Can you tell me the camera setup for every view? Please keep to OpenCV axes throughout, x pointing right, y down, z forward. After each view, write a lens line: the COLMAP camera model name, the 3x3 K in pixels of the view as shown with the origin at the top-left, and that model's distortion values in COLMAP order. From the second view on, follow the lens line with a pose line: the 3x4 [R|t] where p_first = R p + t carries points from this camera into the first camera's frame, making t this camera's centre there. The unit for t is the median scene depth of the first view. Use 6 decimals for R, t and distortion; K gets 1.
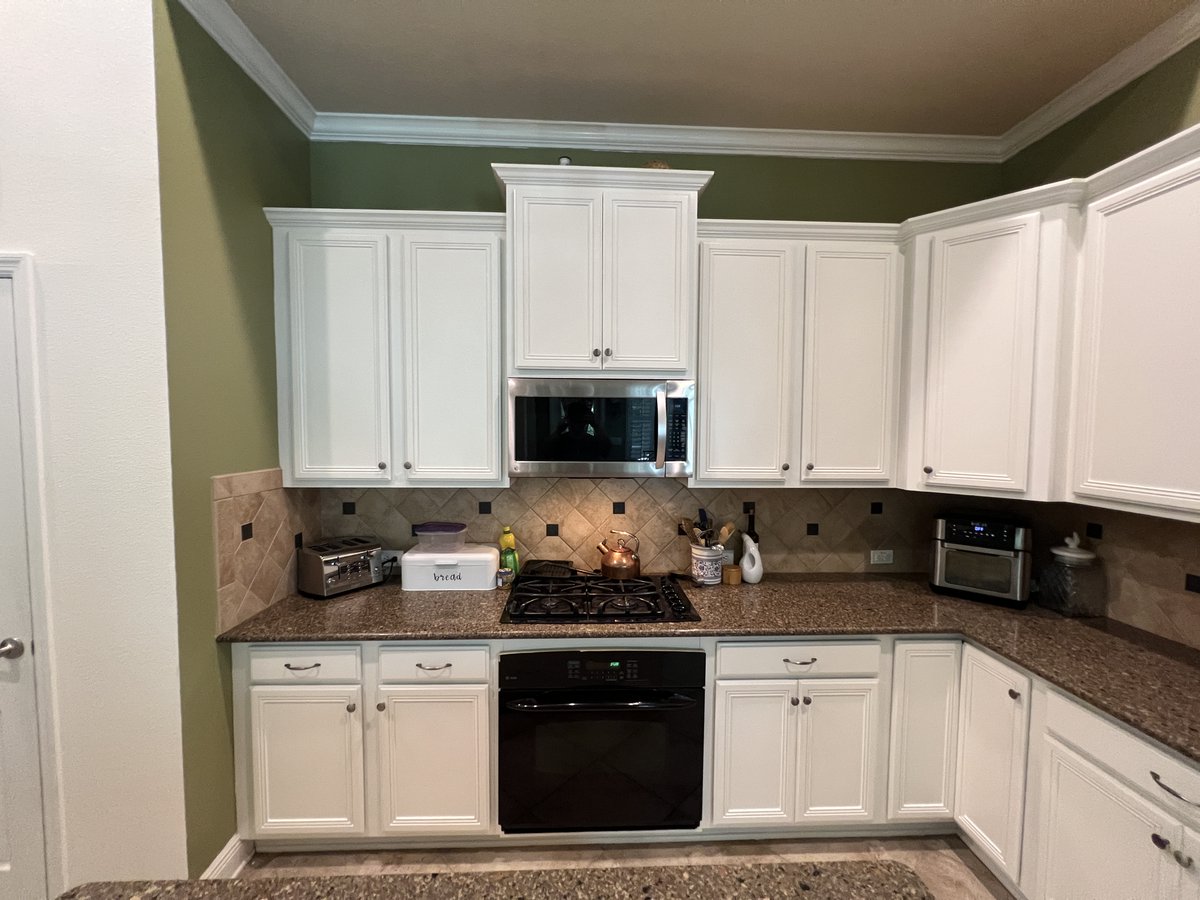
lens RADIAL K [[480.5, 0, 596.3], [0, 480.5, 448.4], [0, 0, 1]] dist [0.000751, -0.000738]
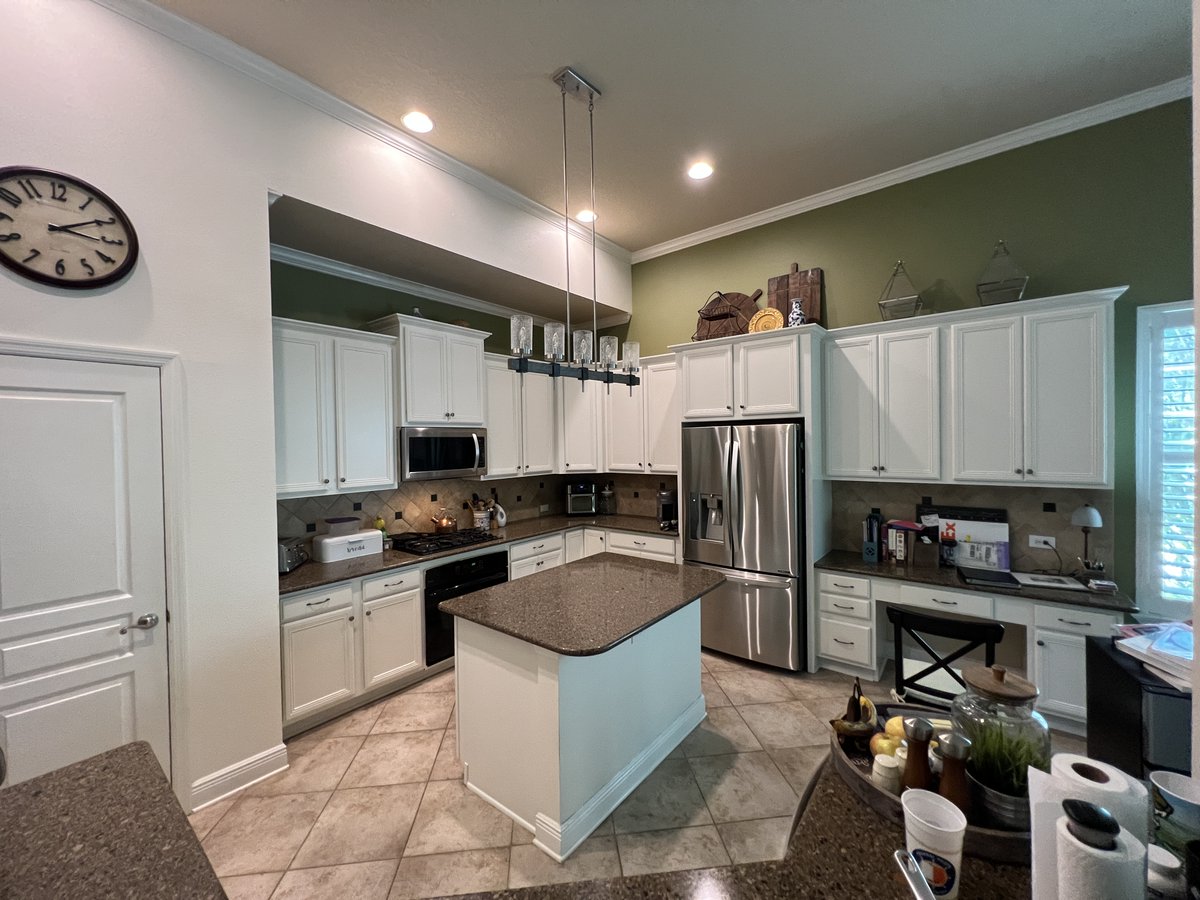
lens RADIAL K [[480.5, 0, 597.6], [0, 480.5, 450.7], [0, 0, 1]] dist [0.000751, -0.000738]
pose [[0.654316, -0.033401, 0.755483, -1.096837], [0.058793, 0.998247, -0.006786, -0.001448], [-0.753933, 0.048858, 0.655133, -0.757575]]
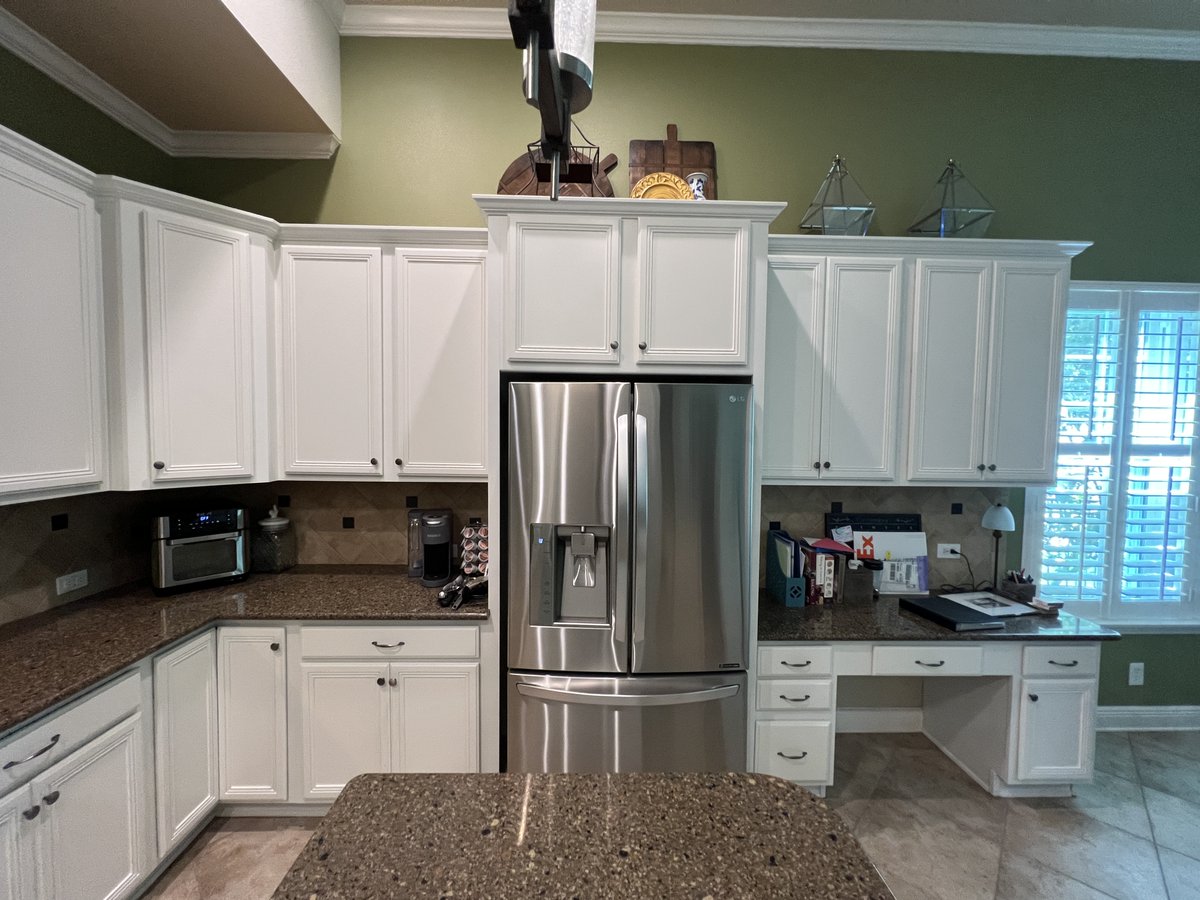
lens RADIAL K [[480.5, 0, 598.3], [0, 480.5, 449.2], [0, 0, 1]] dist [0.000751, -0.000738]
pose [[0.011822, -0.052336, 0.998560, -0.225750], [0.035986, 0.998005, 0.051881, -0.003858], [-0.999282, 0.035320, 0.013681, 0.142935]]
